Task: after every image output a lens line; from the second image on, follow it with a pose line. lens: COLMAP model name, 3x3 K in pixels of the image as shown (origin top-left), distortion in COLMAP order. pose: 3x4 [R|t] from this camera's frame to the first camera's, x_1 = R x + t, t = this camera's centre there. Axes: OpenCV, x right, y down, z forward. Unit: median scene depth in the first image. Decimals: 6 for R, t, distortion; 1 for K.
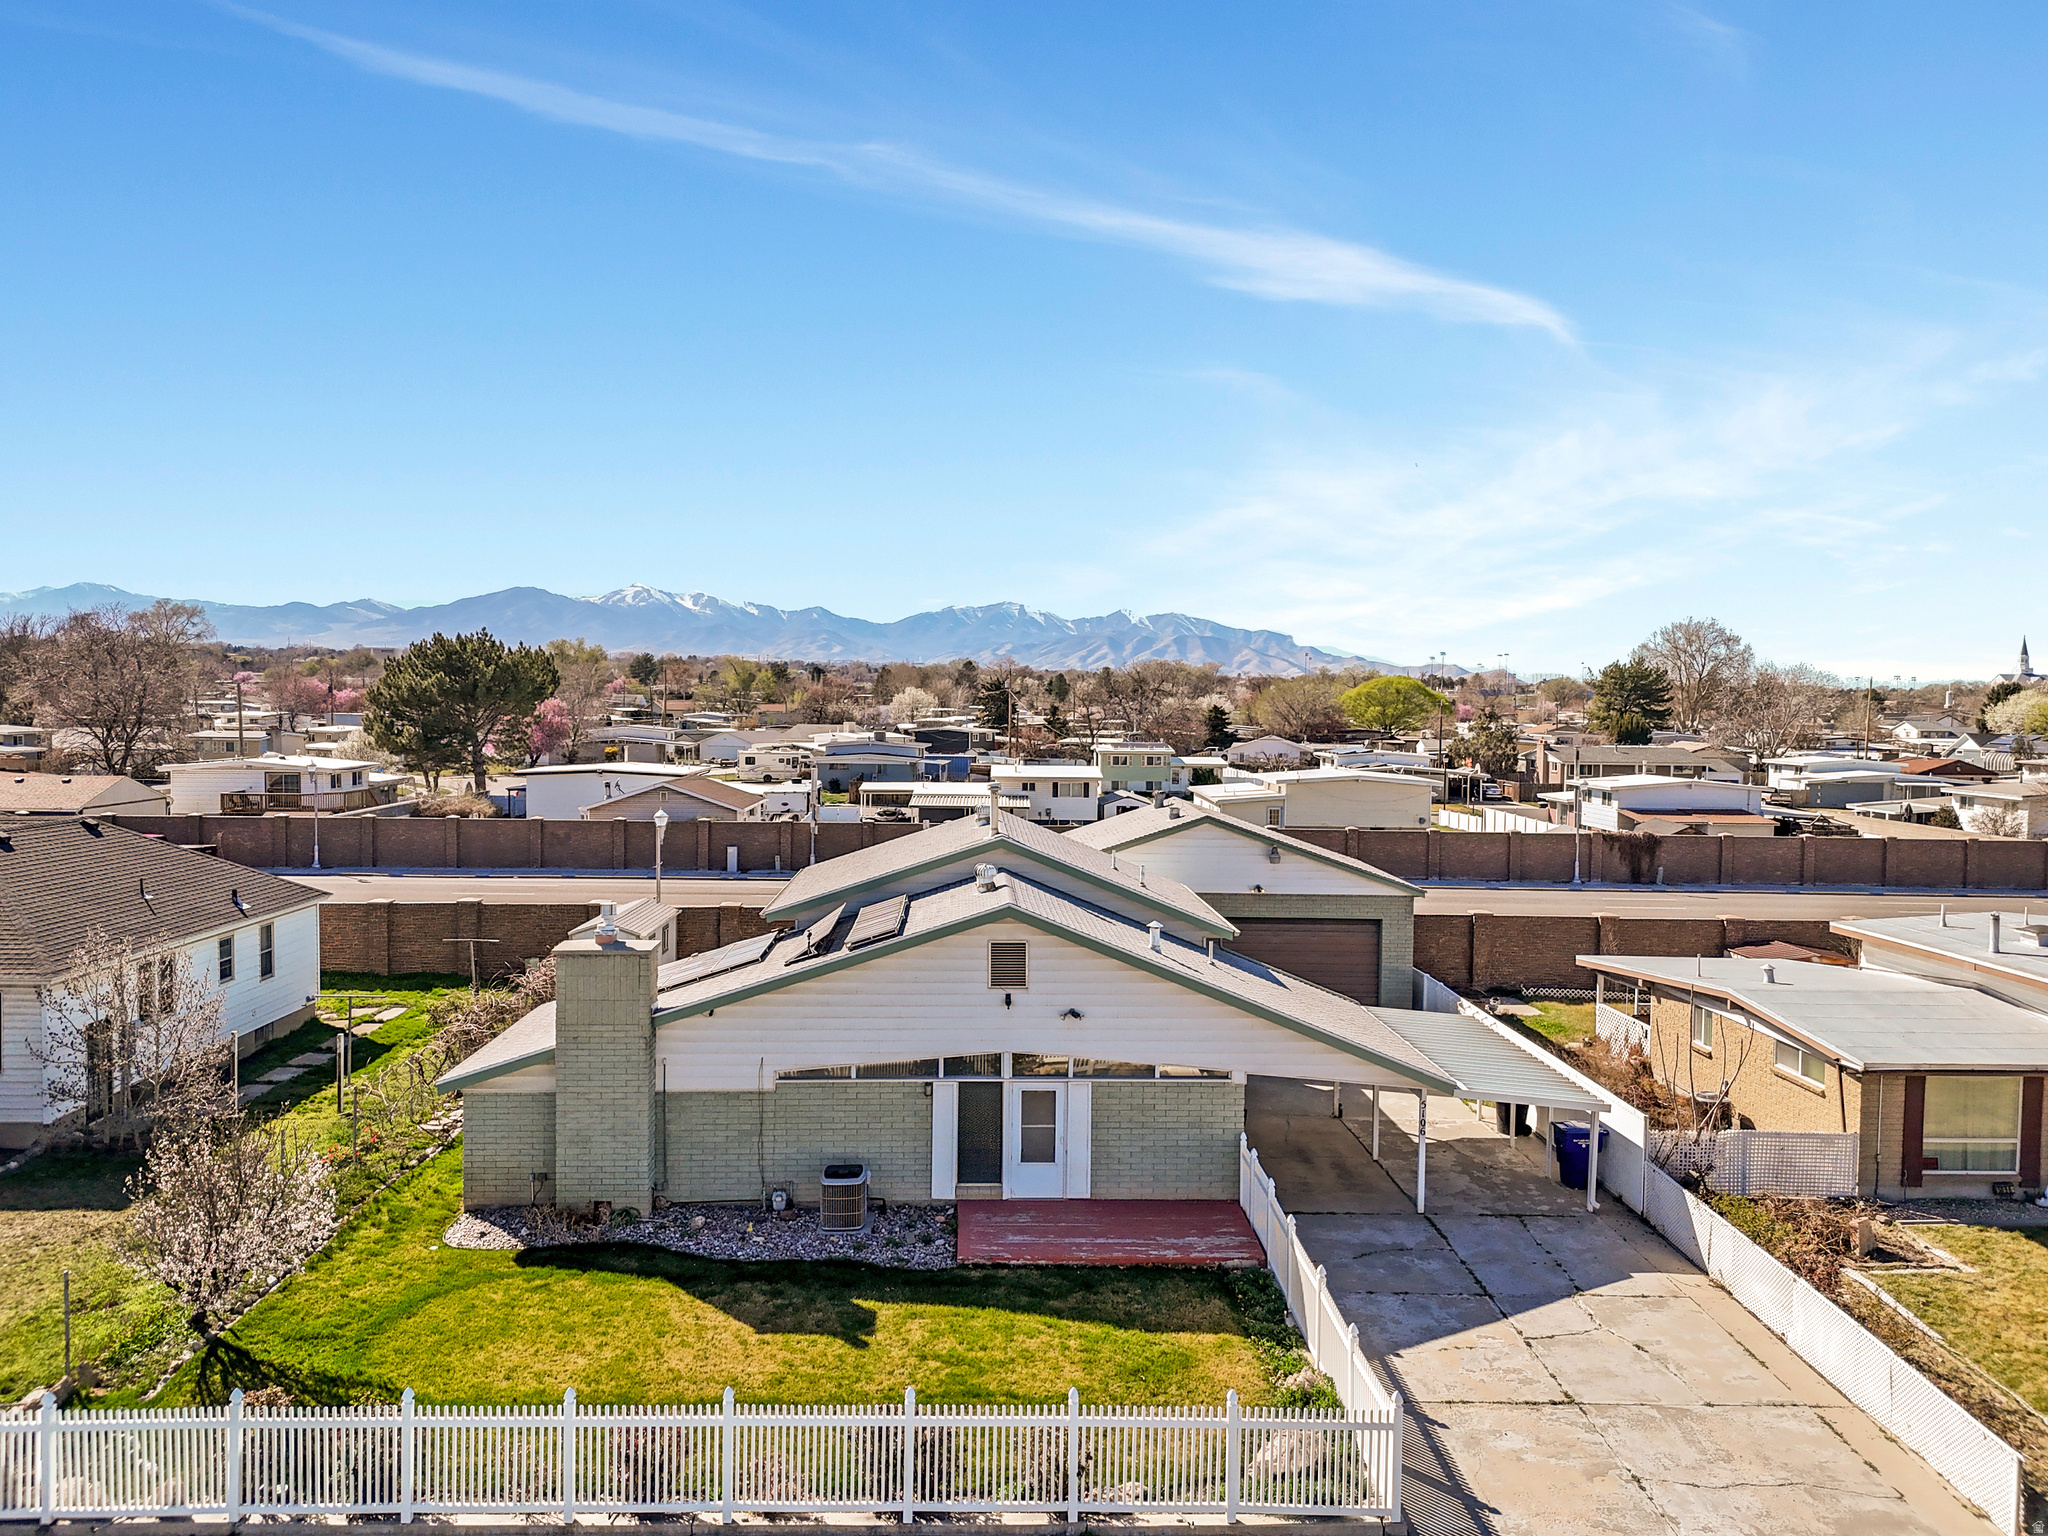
lens RADIAL K [[1495.5, 0, 1030.4], [0, 1495.5, 765.9], [0, 0, 1]] dist [0.087373, -0.098734]
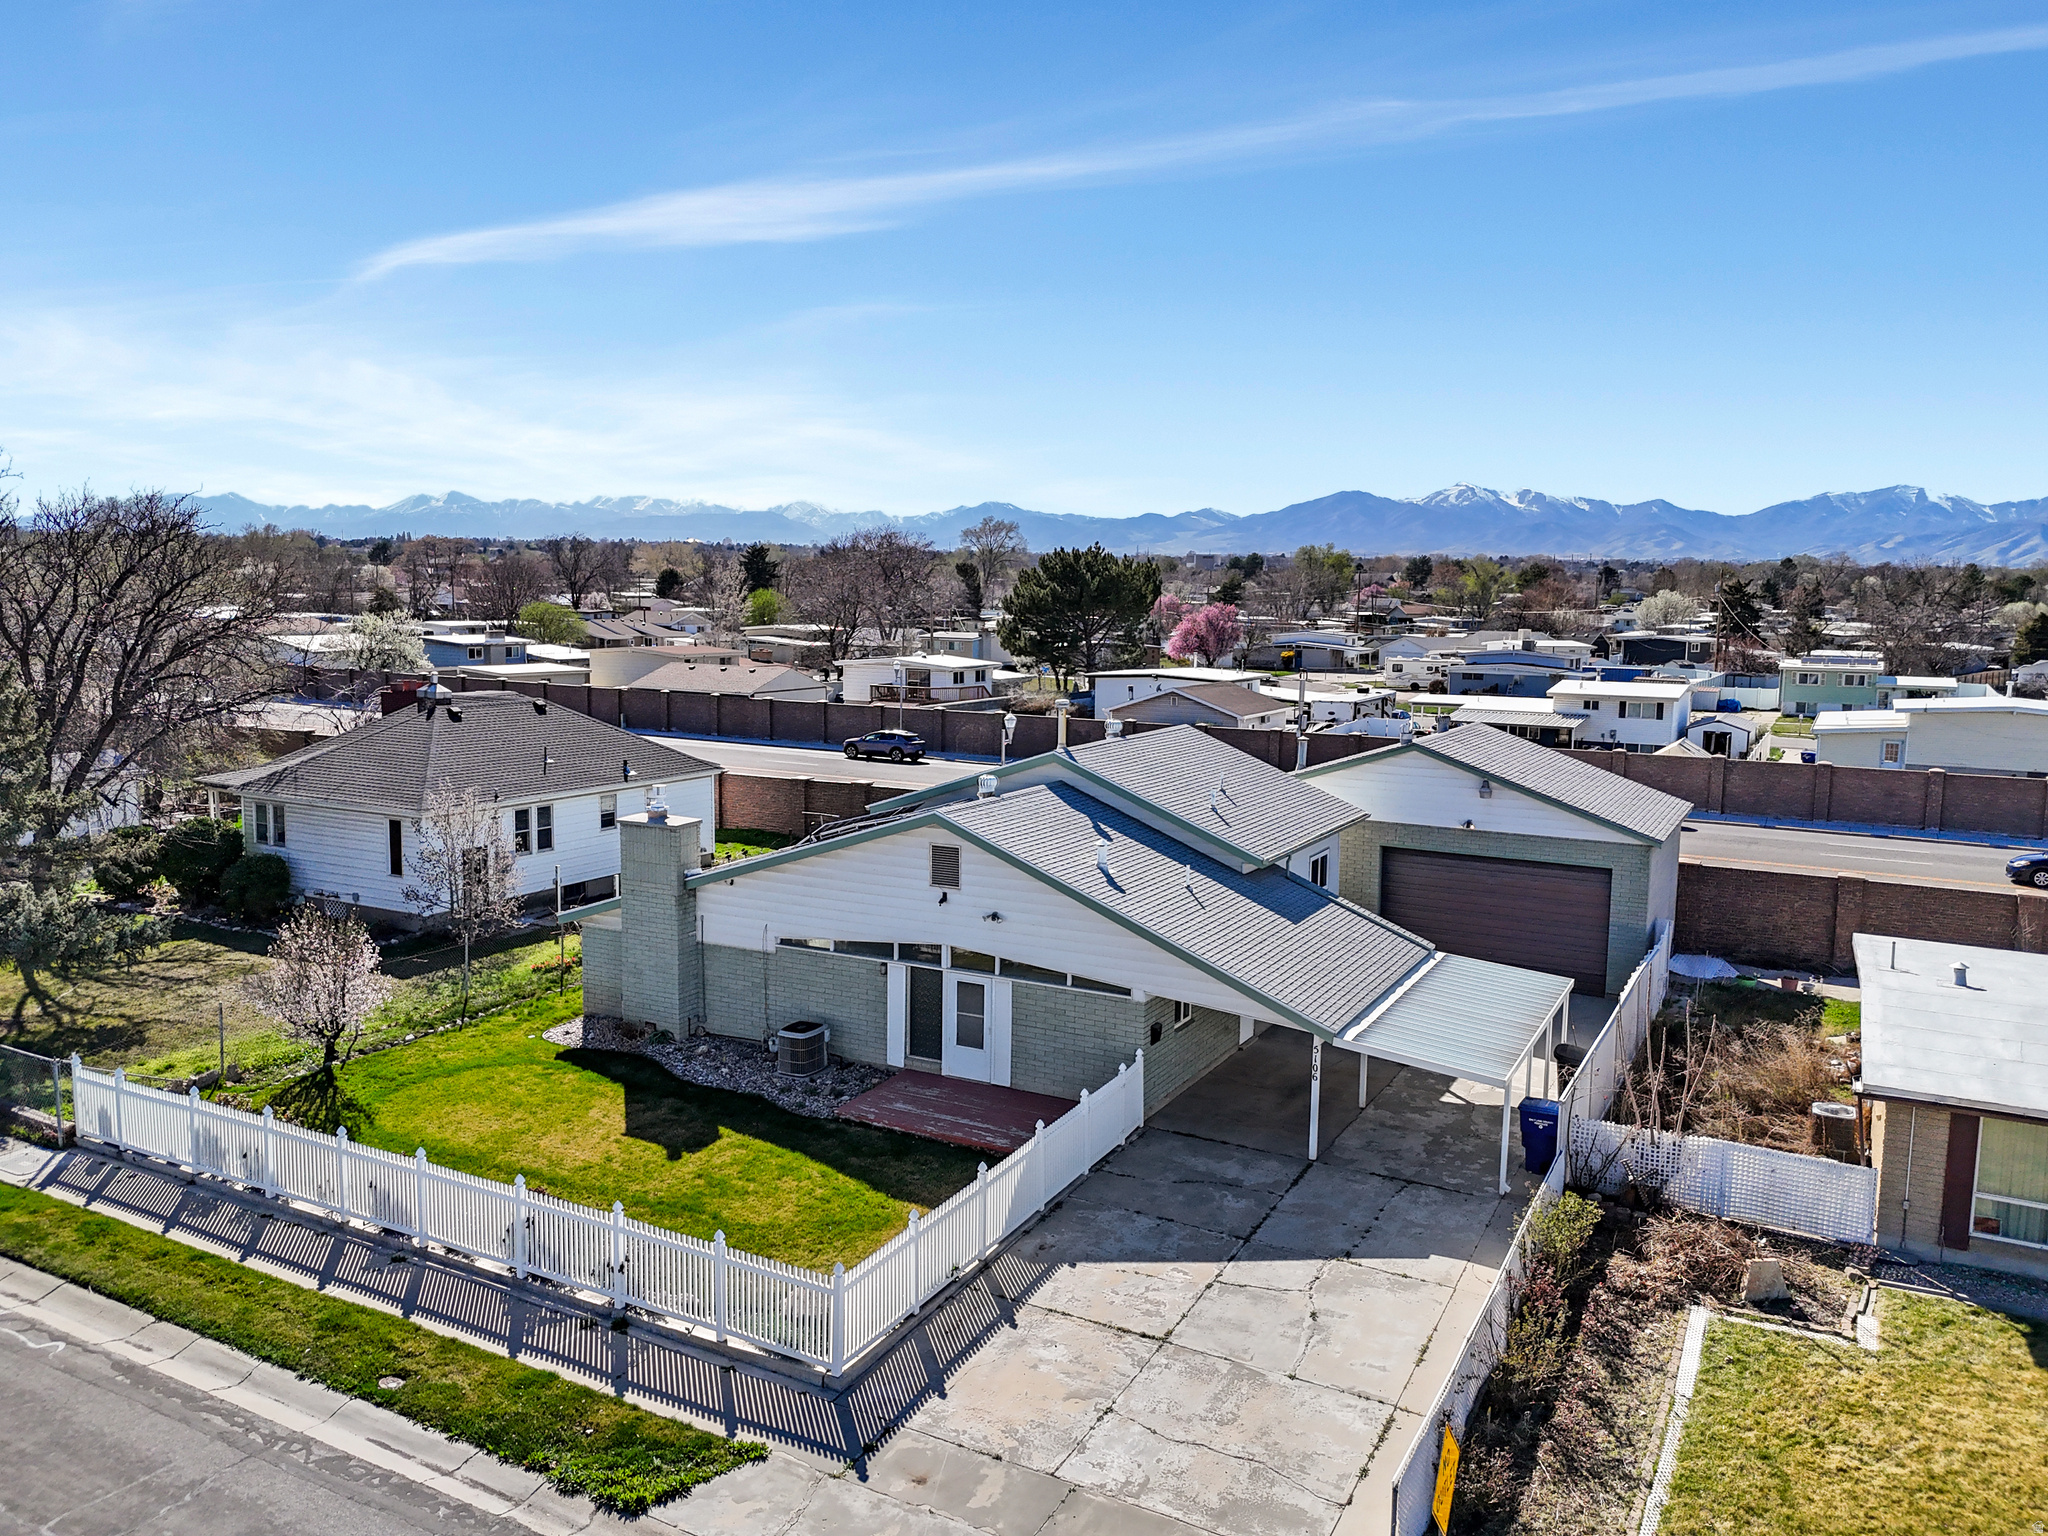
lens RADIAL K [[1495.5, 0, 1030.4], [0, 1495.5, 765.9], [0, 0, 1]] dist [0.087373, -0.098734]
pose [[0.865326, 0.058850, -0.497742, 0.578234], [-0.026855, 0.997100, 0.071203, -0.019800], [0.500489, -0.048246, 0.864397, 0.088831]]
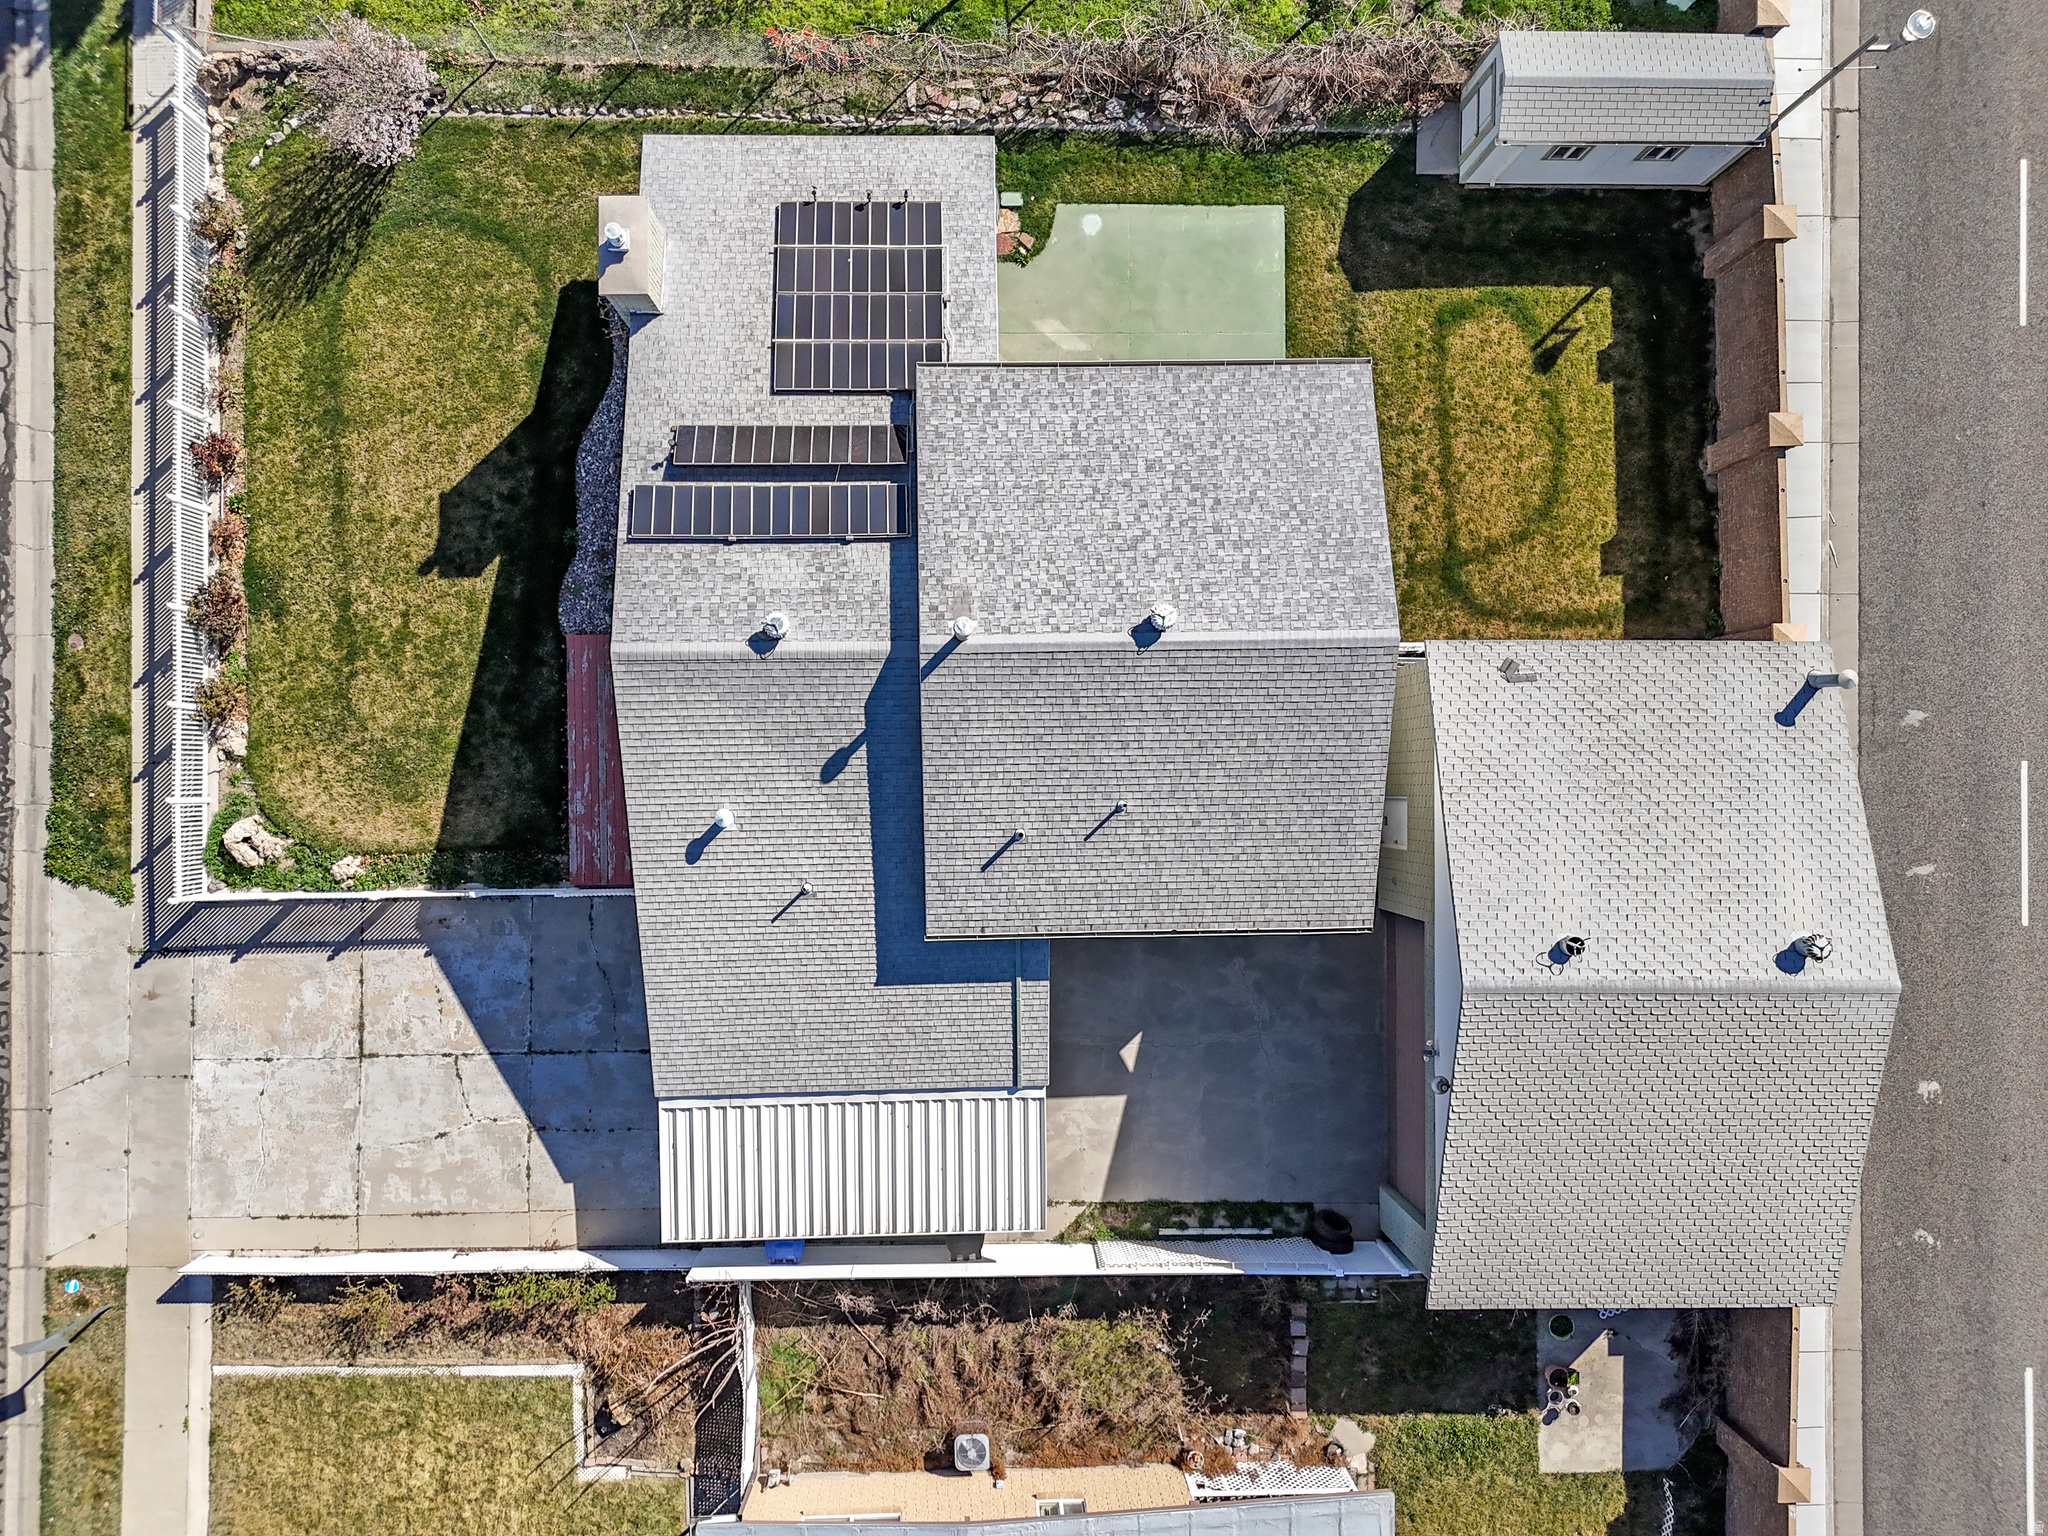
lens RADIAL K [[1495.5, 0, 1030.4], [0, 1495.5, 765.9], [0, 0, 1]] dist [0.087373, -0.098734]
pose [[-0.024445, 0.999385, -0.025139, 0.073893], [-0.090162, 0.022840, 0.995665, -0.854420], [0.995627, 0.026605, 0.089548, 1.156174]]
